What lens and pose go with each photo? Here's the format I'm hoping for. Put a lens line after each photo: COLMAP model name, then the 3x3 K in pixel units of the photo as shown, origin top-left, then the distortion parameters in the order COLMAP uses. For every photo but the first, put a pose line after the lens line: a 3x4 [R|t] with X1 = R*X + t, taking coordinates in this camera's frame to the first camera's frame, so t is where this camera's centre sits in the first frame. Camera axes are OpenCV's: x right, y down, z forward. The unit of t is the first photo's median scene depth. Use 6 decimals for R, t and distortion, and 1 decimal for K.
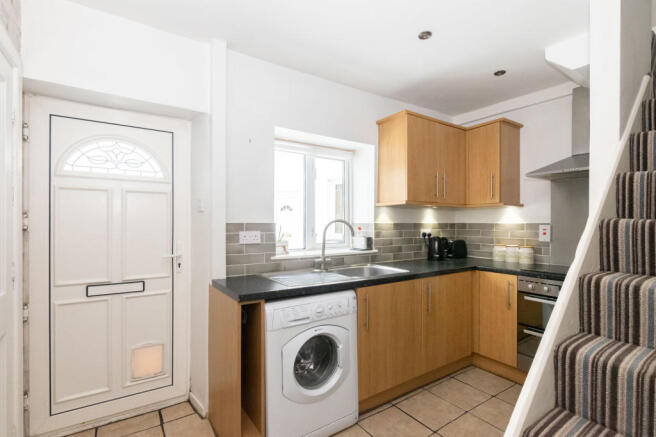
lens RADIAL K [[309.4, 0, 328.1], [0, 309.4, 220.7], [0, 0, 1]] dist [-0.001365, -0.000129]
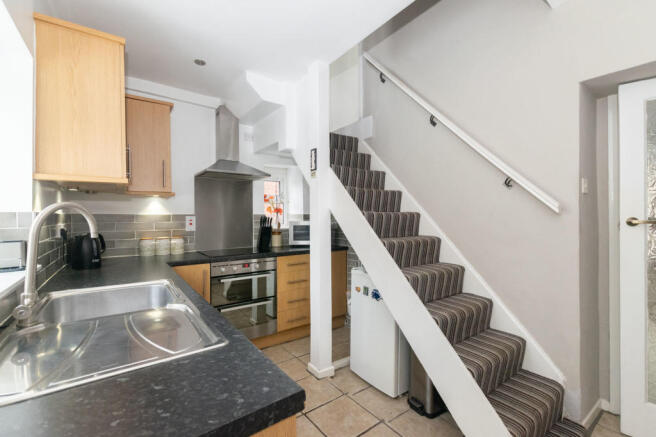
lens RADIAL K [[286.9, 0, 328.4], [0, 286.9, 217.8], [0, 0, 1]] dist [-0.002521, -0.000065]
pose [[-0.029359, -0.005315, 0.999555, -0.325588], [-0.001384, 0.999985, 0.005277, 0.013803], [-0.999568, -0.001229, -0.029366, 0.529629]]
